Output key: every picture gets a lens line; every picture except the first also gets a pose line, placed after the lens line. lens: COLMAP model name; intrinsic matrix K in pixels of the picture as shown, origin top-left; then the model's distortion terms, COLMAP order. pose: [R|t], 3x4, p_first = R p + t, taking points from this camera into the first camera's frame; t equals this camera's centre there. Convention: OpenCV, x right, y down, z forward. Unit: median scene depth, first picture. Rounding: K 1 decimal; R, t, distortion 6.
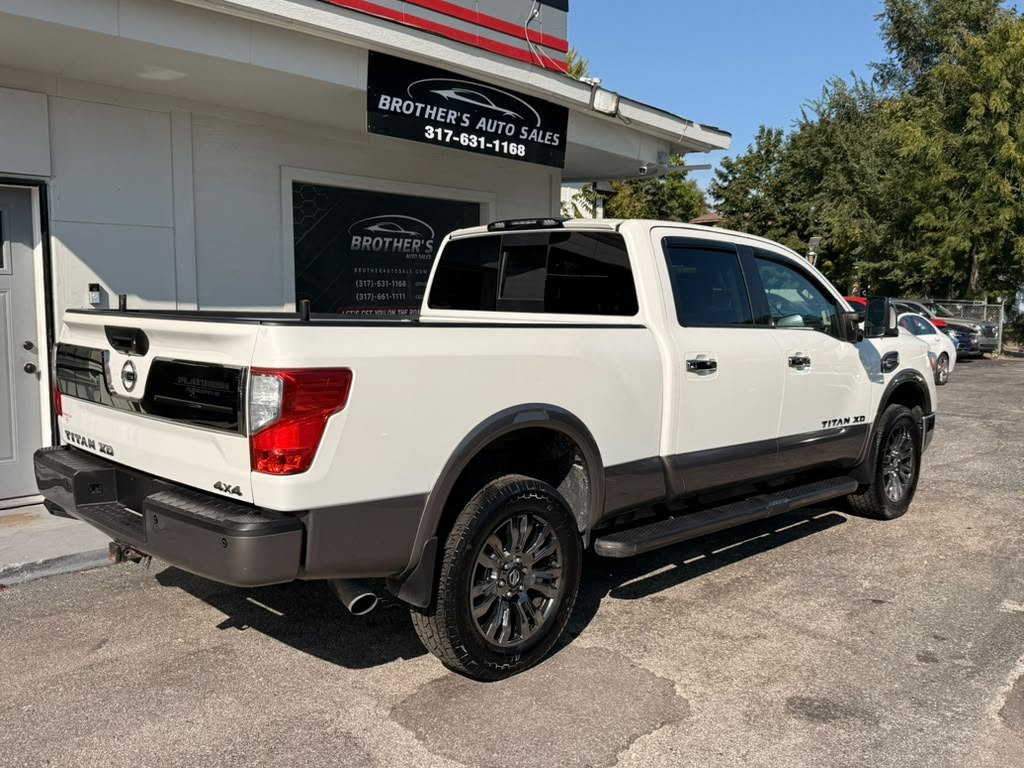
lens RADIAL K [[907.0, 0, 519.9], [0, 907.0, 382.0], [0, 0, 1]] dist [0.118073, -0.232586]
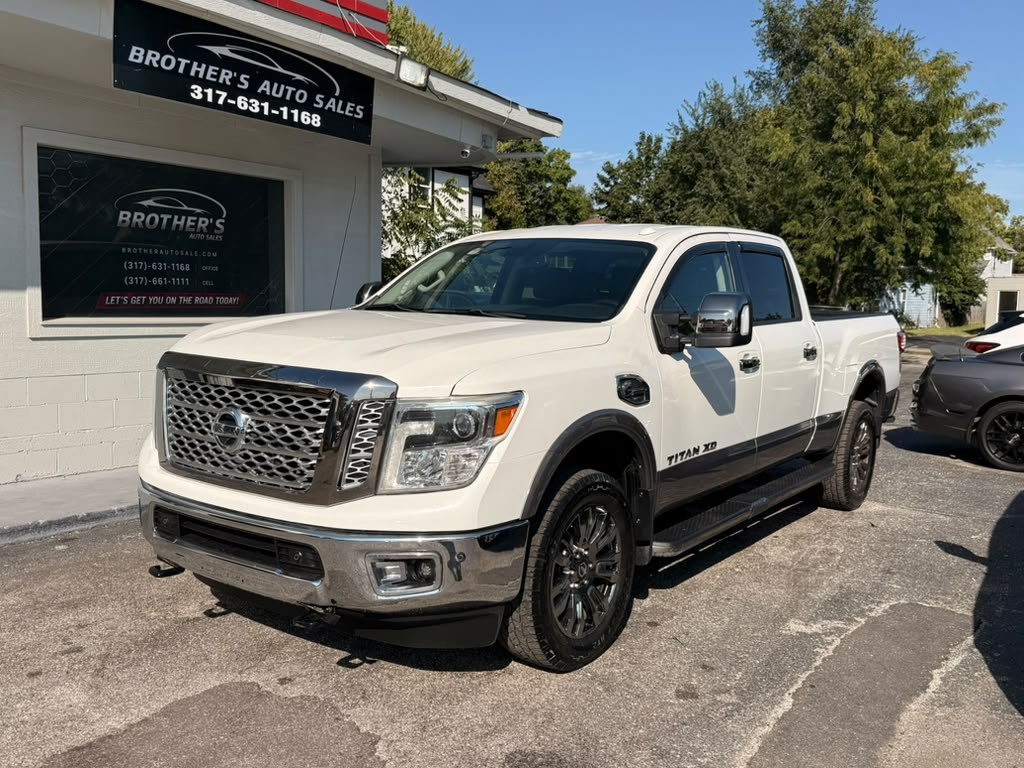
lens RADIAL K [[907.0, 0, 518.1], [0, 907.0, 385.2], [0, 0, 1]] dist [0.118073, -0.232586]
pose [[0.993515, 0.007063, 0.113485, 0.101799], [-0.007192, 0.999974, 0.000722, 0.004069], [-0.113477, -0.001533, 0.993539, 0.084462]]
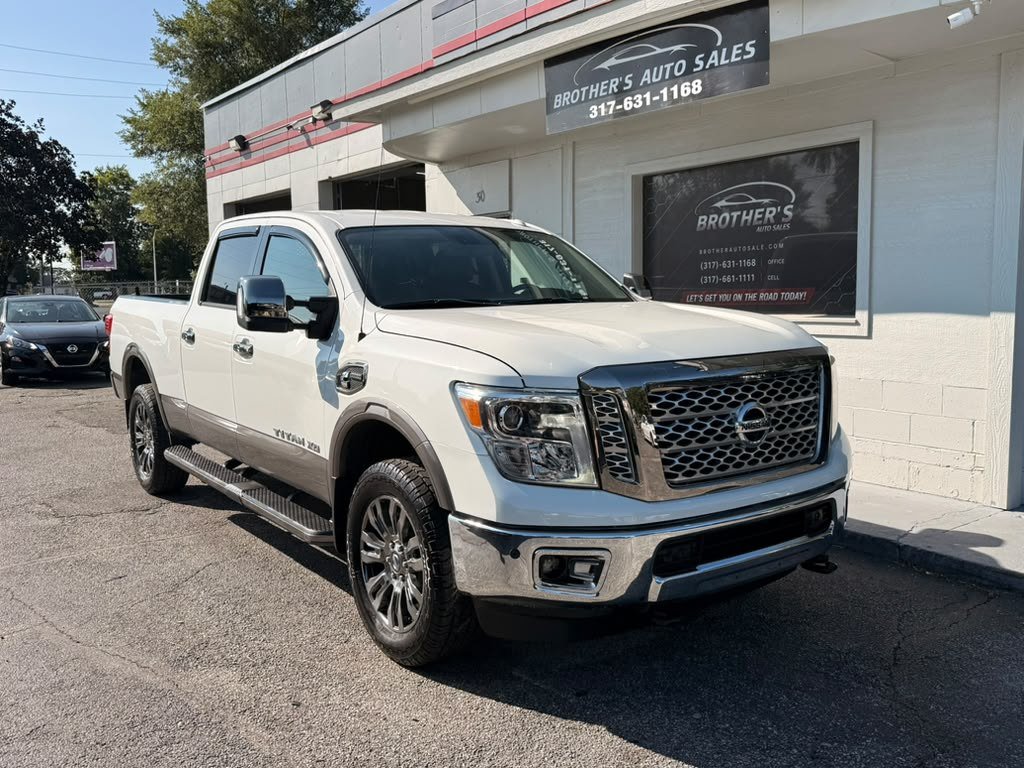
lens RADIAL K [[907.0, 0, 512.2], [0, 907.0, 380.2], [0, 0, 1]] dist [0.118073, -0.232586]
pose [[-0.183491, 0.092341, -0.978675, 0.843182], [-0.079267, 0.990946, 0.108360, -0.081886], [0.979820, 0.097459, -0.174511, 1.040795]]
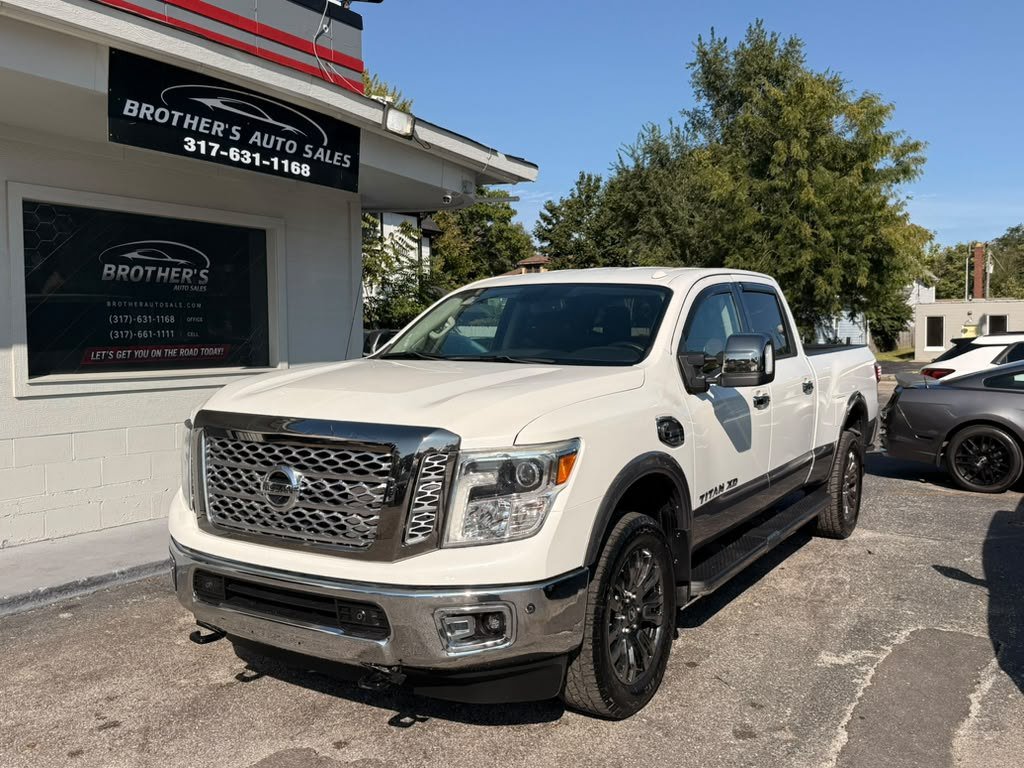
lens RADIAL K [[907.0, 0, 527.5], [0, 907.0, 378.4], [0, 0, 1]] dist [0.118073, -0.232586]
pose [[0.982222, -0.018894, 0.186769, 0.045452], [0.027902, 0.998564, -0.045722, -0.002371], [-0.185637, 0.050120, 0.981339, 0.088836]]
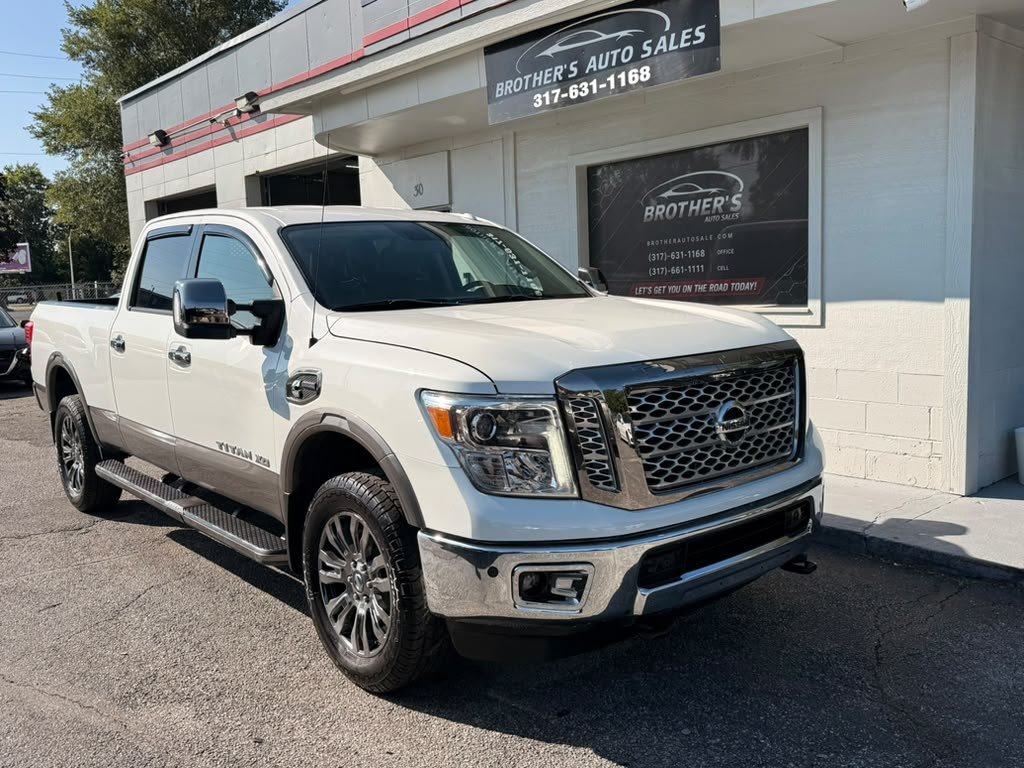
lens RADIAL K [[907.0, 0, 507.0], [0, 907.0, 385.4], [0, 0, 1]] dist [0.118073, -0.232586]
pose [[-0.113795, 0.109761, -0.987423, 0.818396], [-0.057493, 0.991485, 0.116838, -0.083340], [0.991839, 0.070065, -0.106515, 1.019038]]
